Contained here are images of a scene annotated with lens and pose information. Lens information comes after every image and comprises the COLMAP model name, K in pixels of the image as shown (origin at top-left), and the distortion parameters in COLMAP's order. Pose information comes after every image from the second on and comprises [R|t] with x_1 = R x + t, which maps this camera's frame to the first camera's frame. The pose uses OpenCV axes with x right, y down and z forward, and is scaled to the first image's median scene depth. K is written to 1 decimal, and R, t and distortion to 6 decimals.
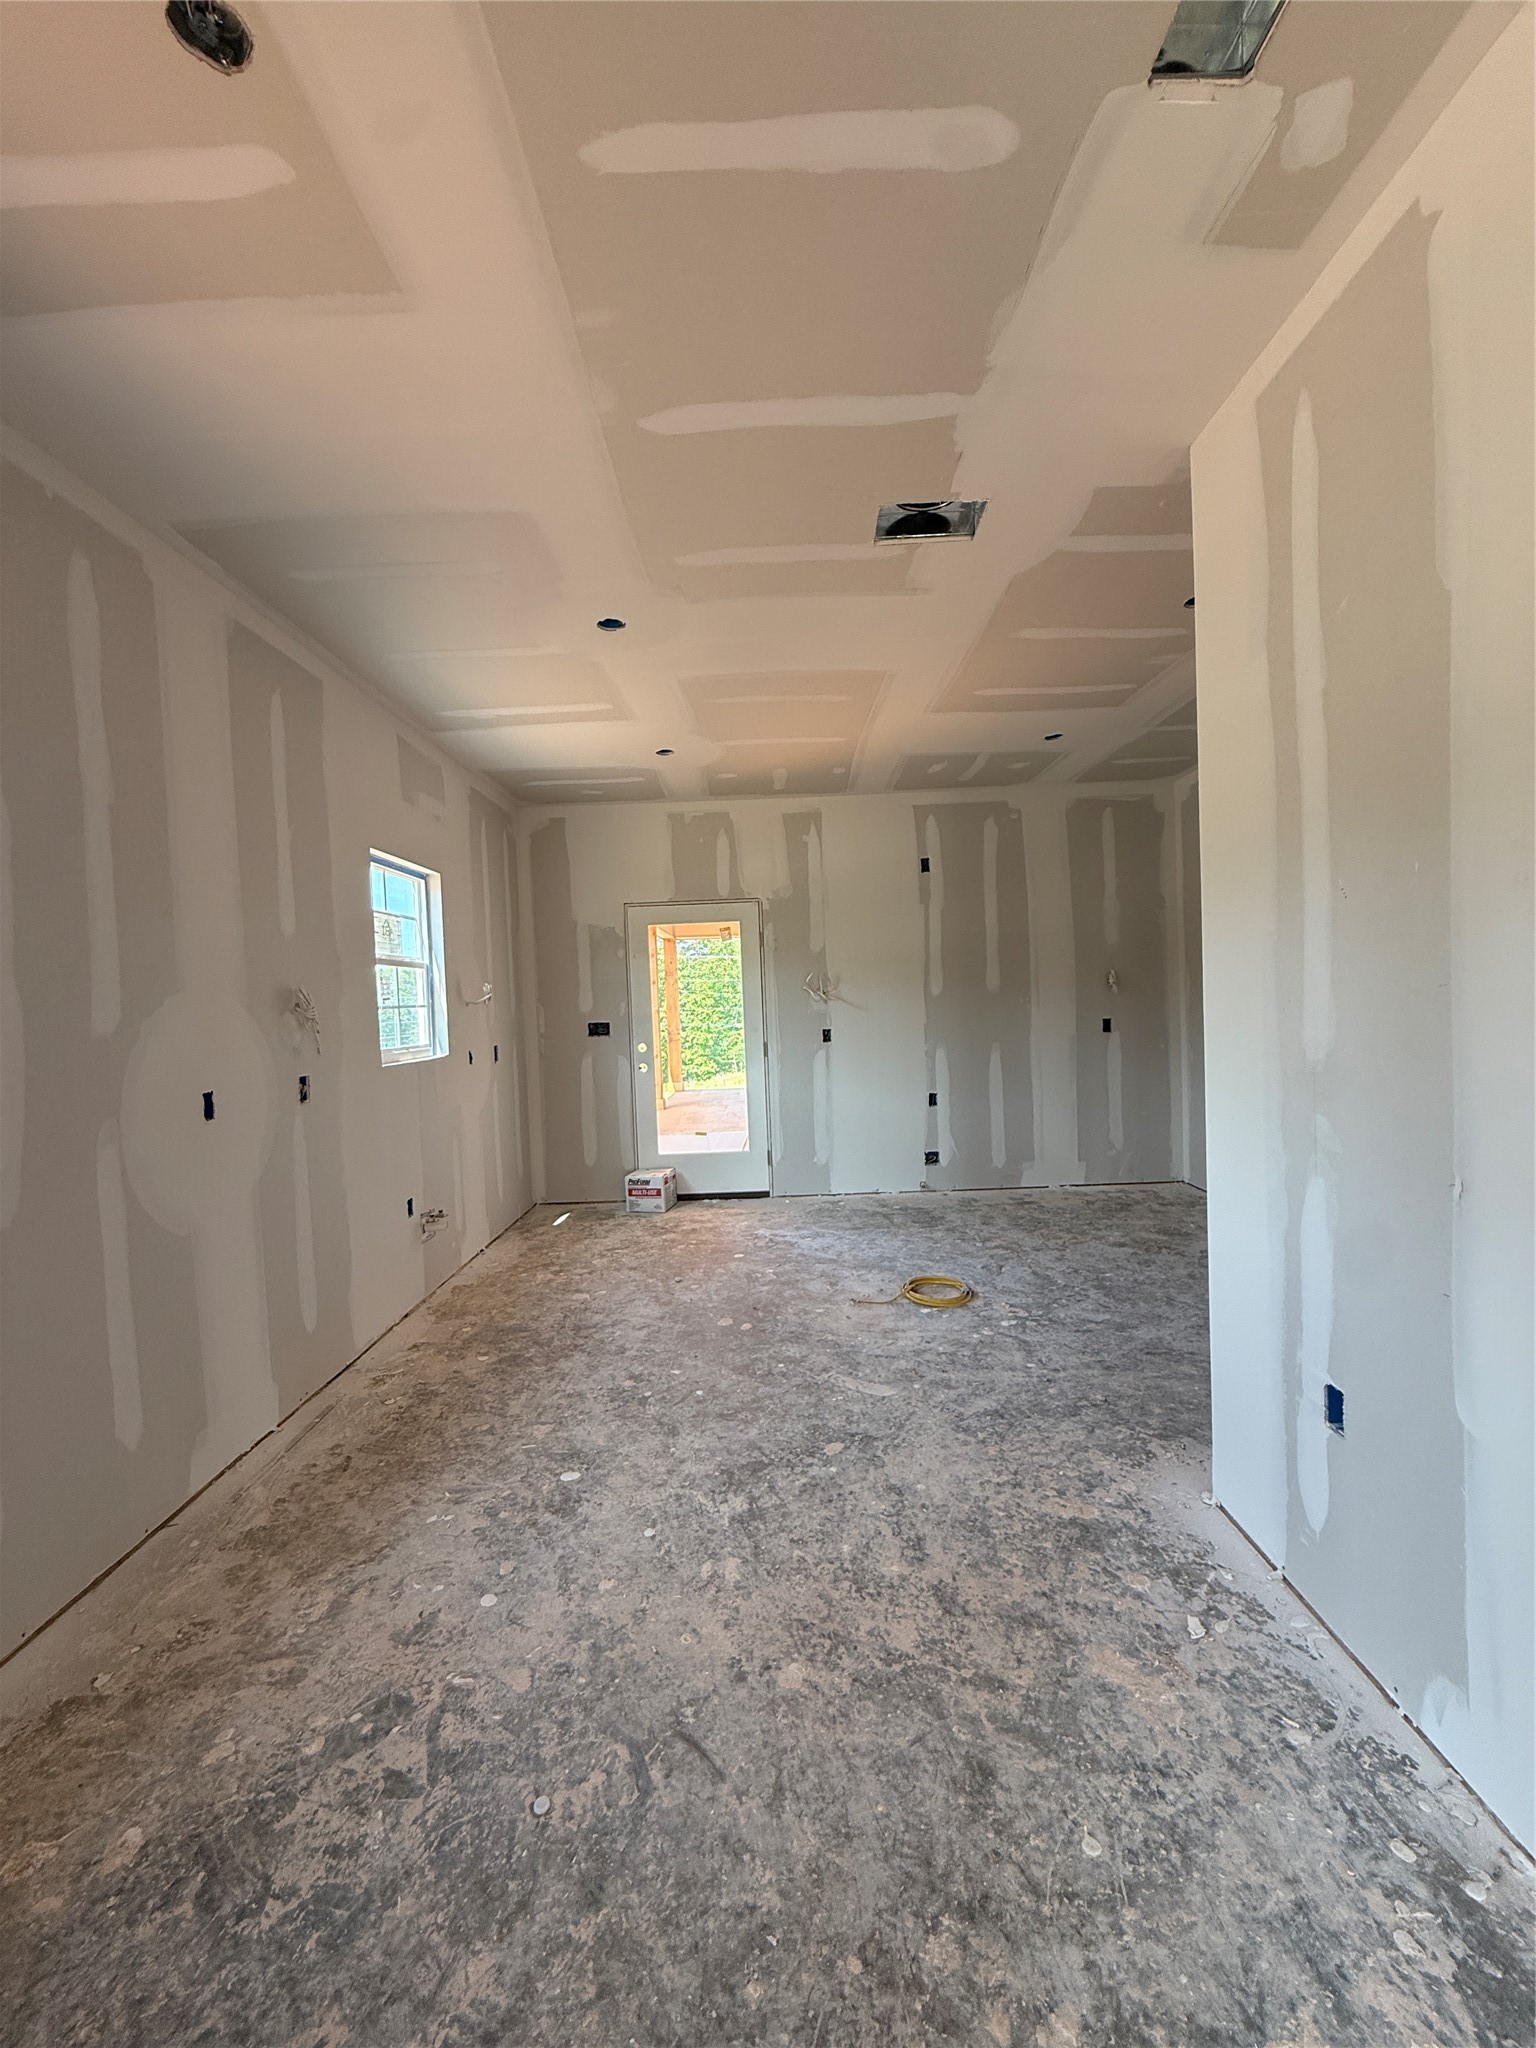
lens RADIAL K [[814.1, 0, 769.0], [0, 814.1, 1021.0], [0, 0, 1]] dist [-0.000023, 0.000287]
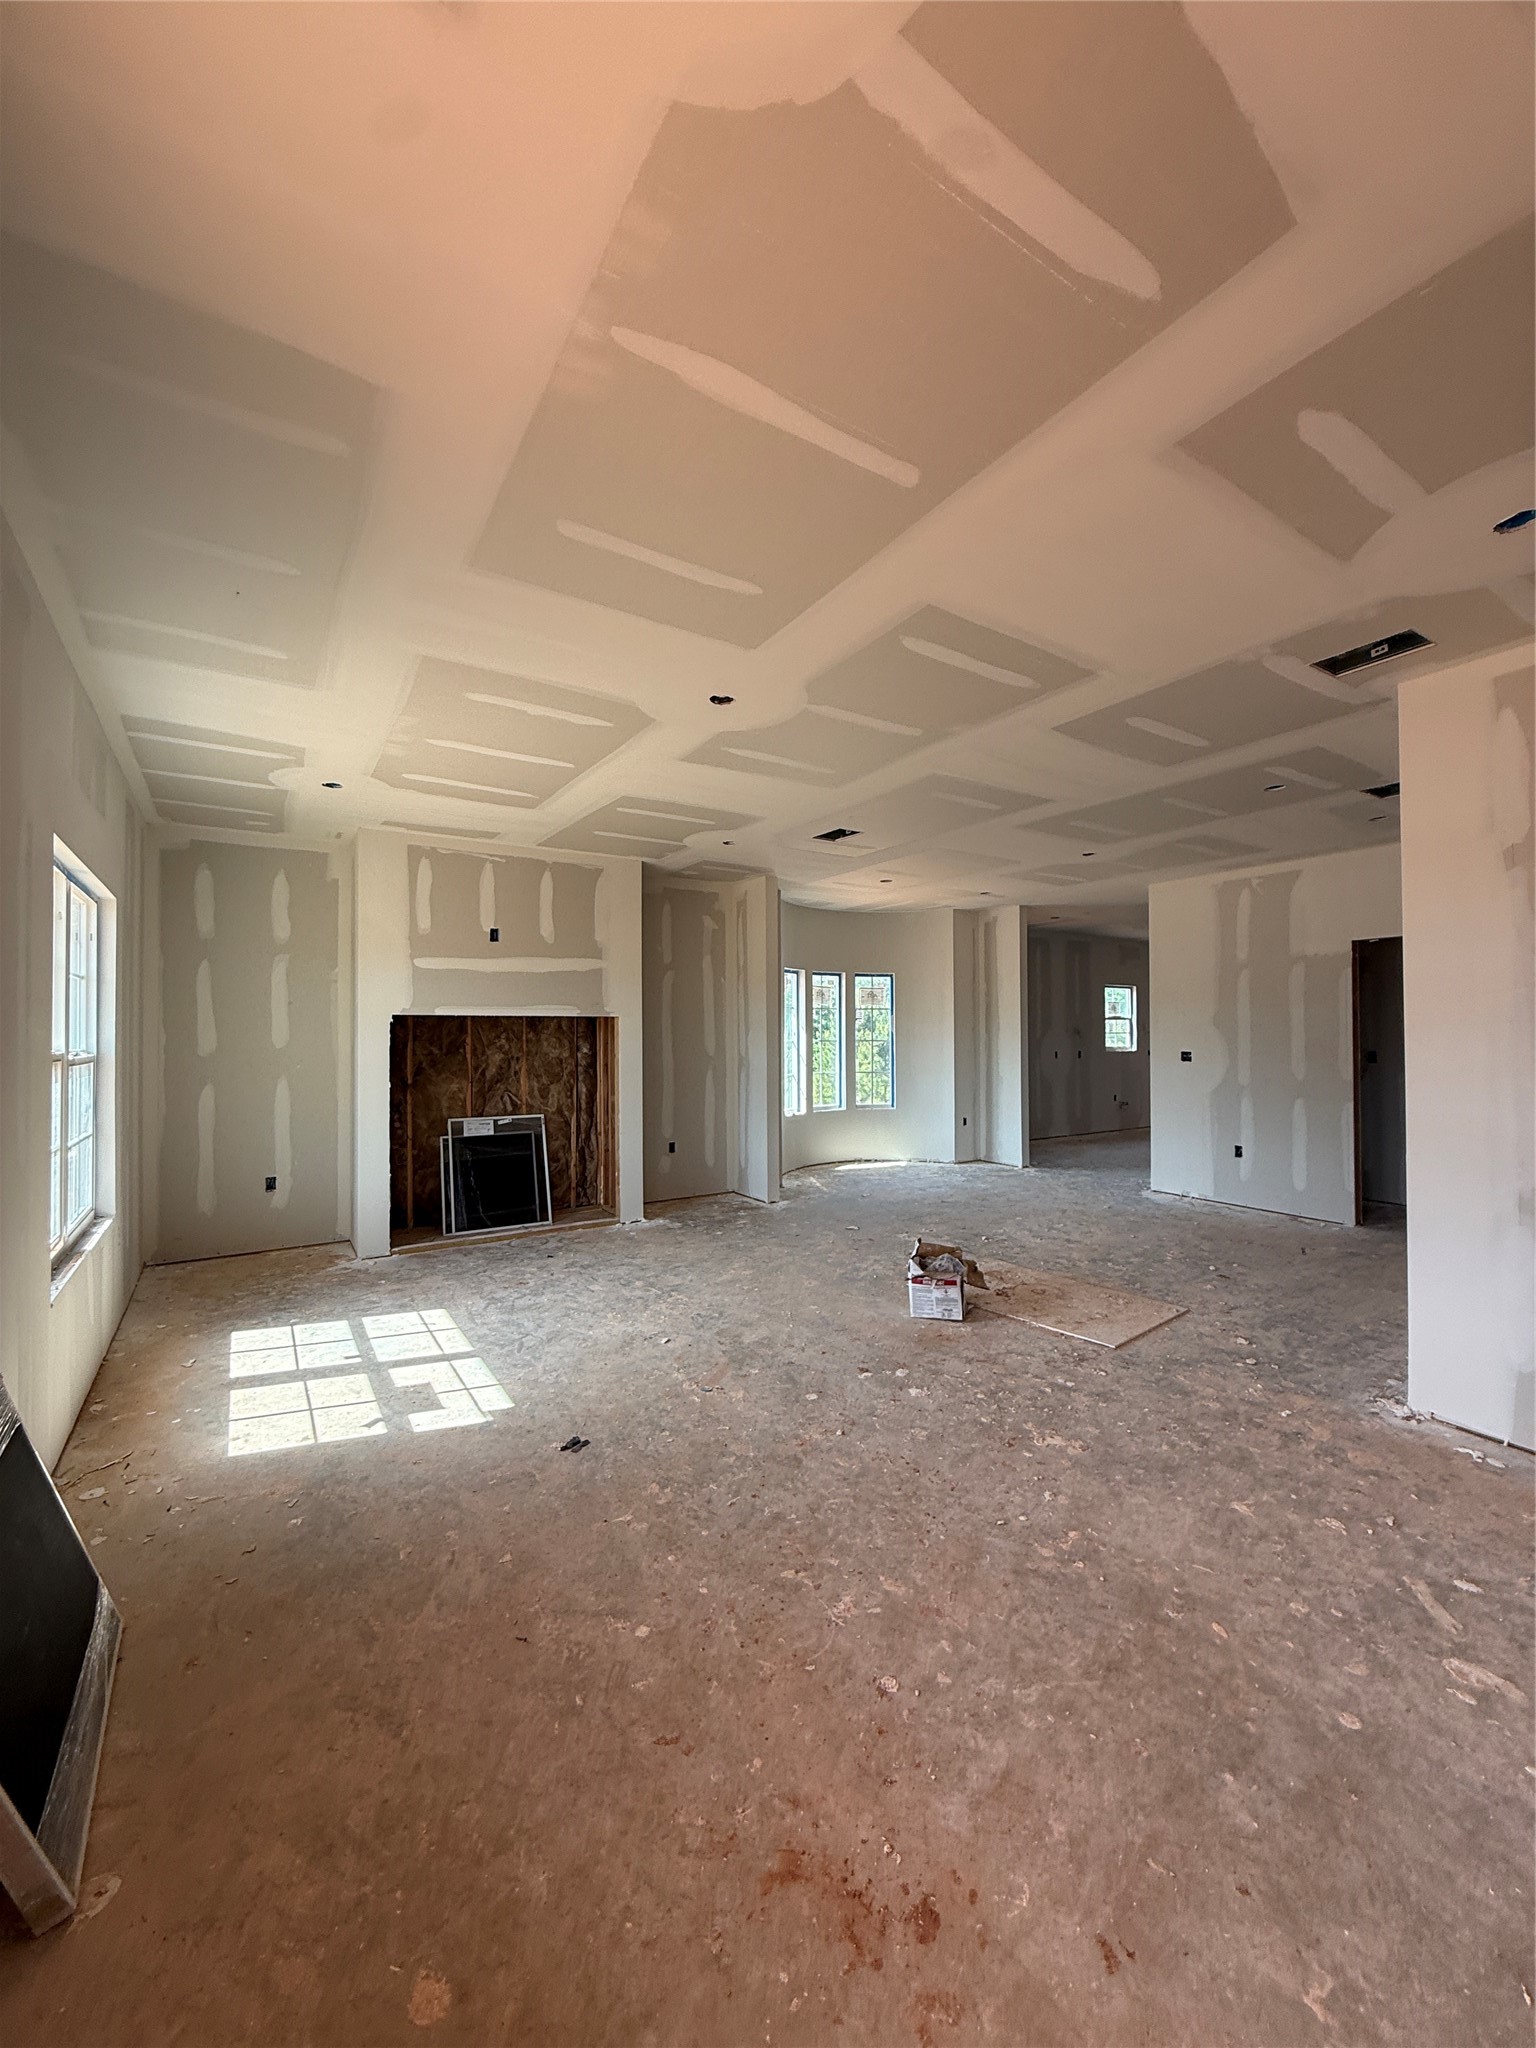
lens RADIAL K [[813.5, 0, 768.0], [0, 813.5, 1024.0], [0, 0, 1]] dist [-0.000967, 0.000203]
pose [[0.541297, 0.025169, -0.840454, 1.690644], [-0.040204, 0.999183, 0.004029, -0.015245], [0.839869, 0.031609, 0.541867, -2.113369]]
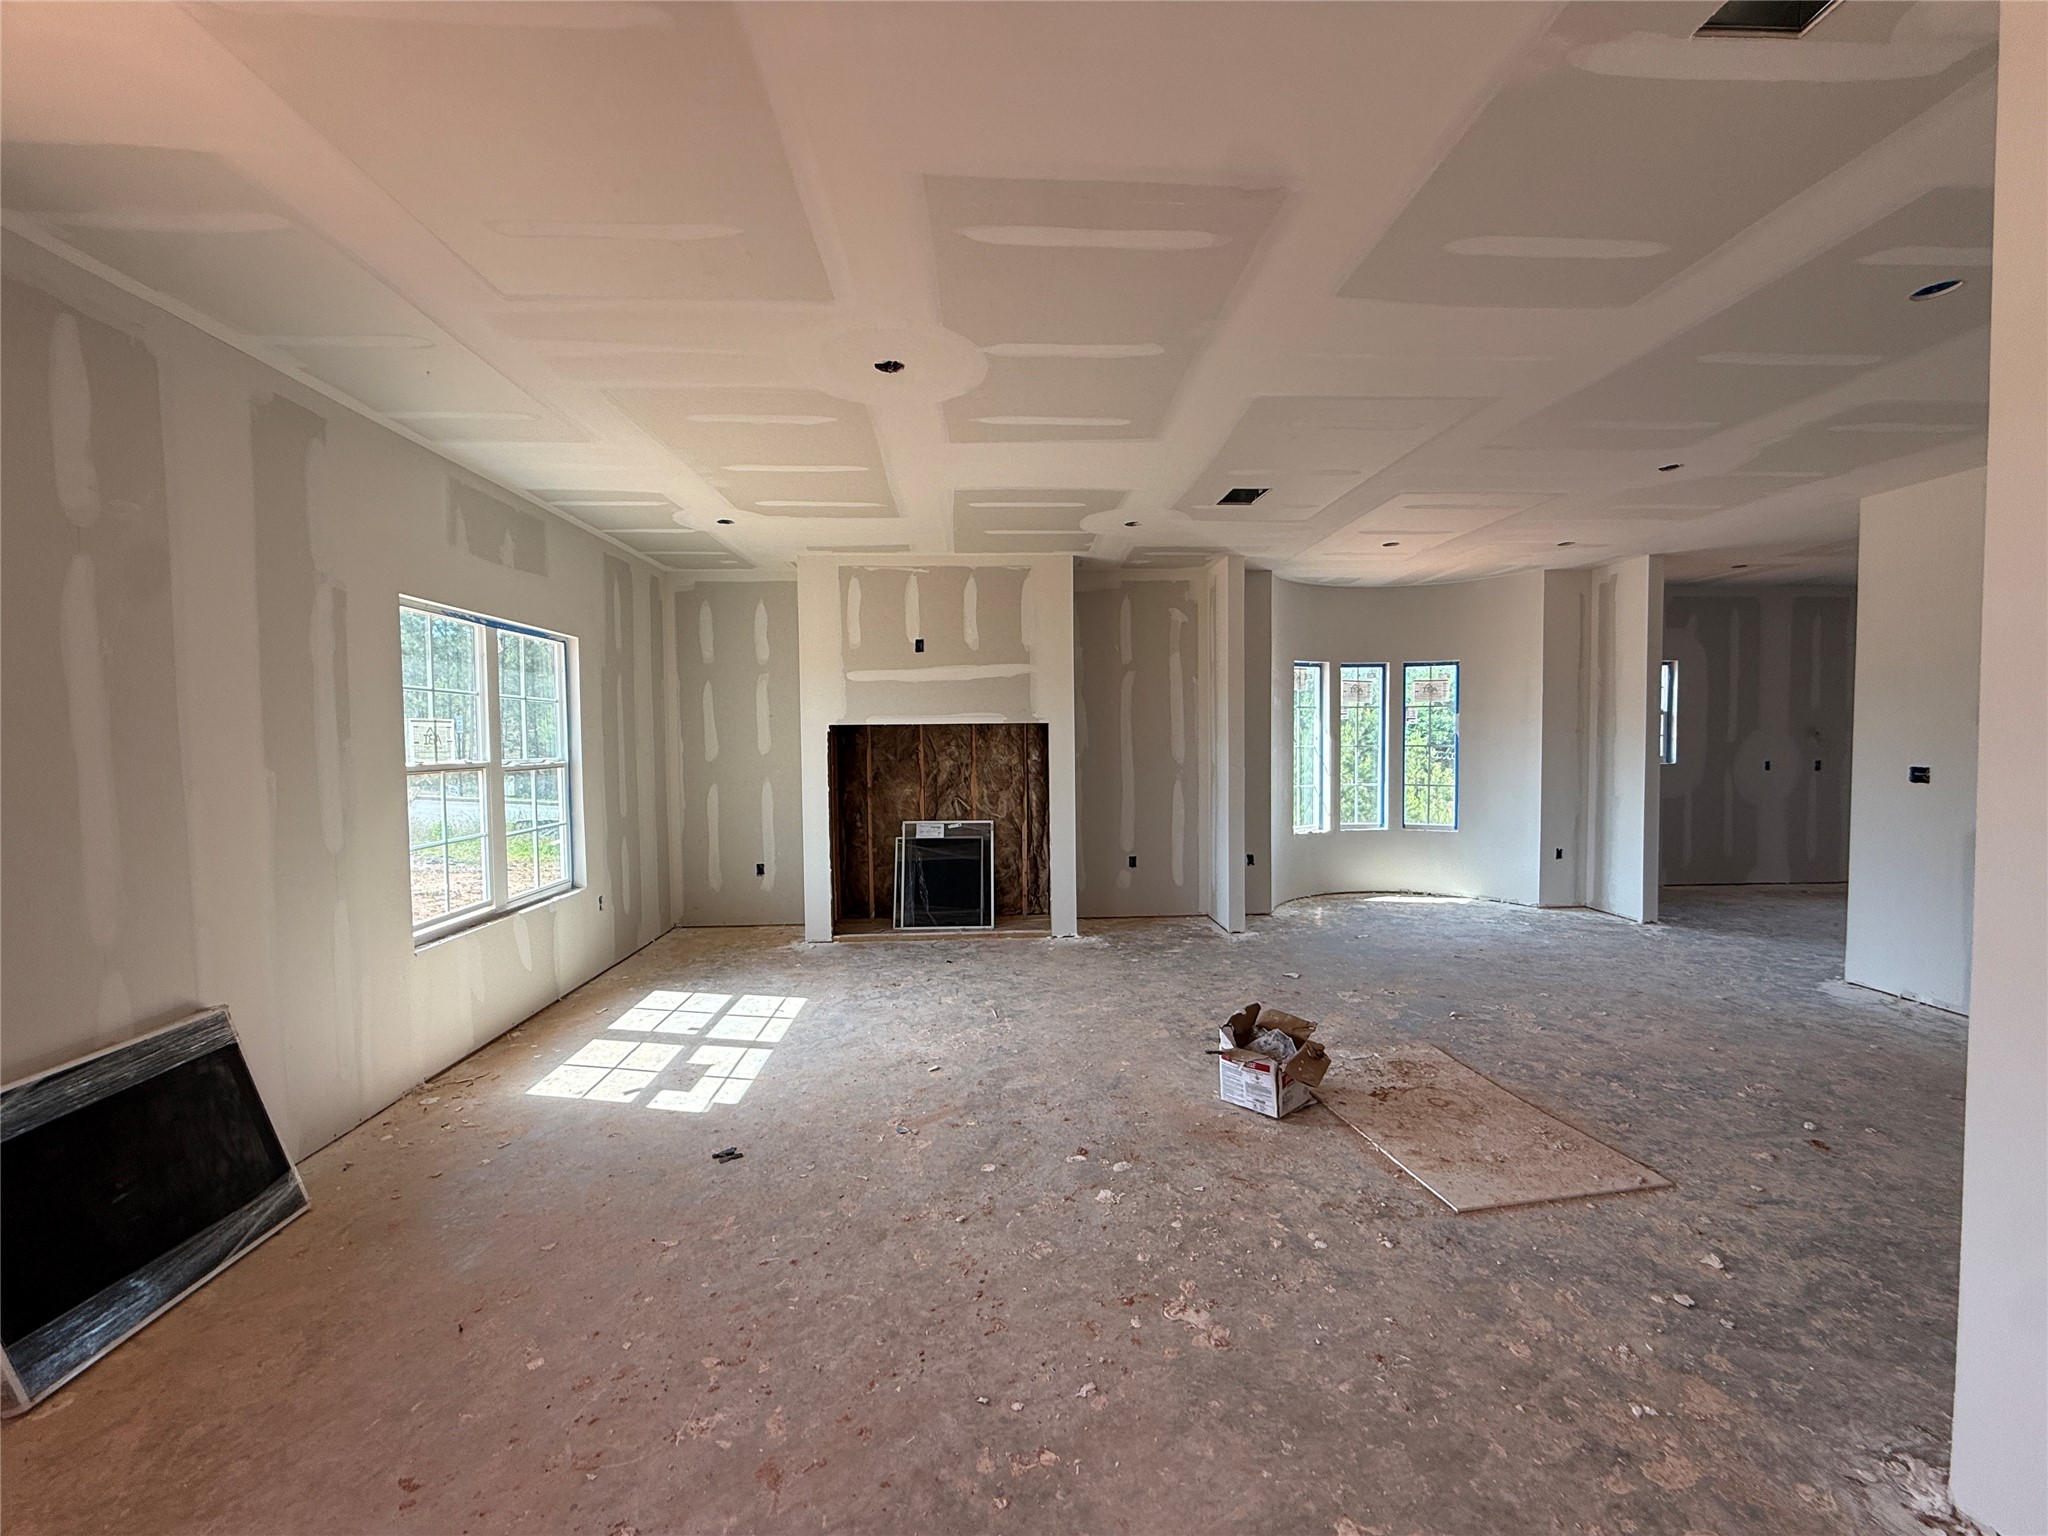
lens RADIAL K [[814.1, 0, 1022.7], [0, 814.1, 769.0], [0, 0, 1]] dist [-0.000023, 0.000287]
pose [[0.052068, 0.076388, -0.995718, 1.722083], [-0.020767, 0.996937, 0.075396, -0.044322], [0.998428, 0.016752, 0.053495, -1.528005]]
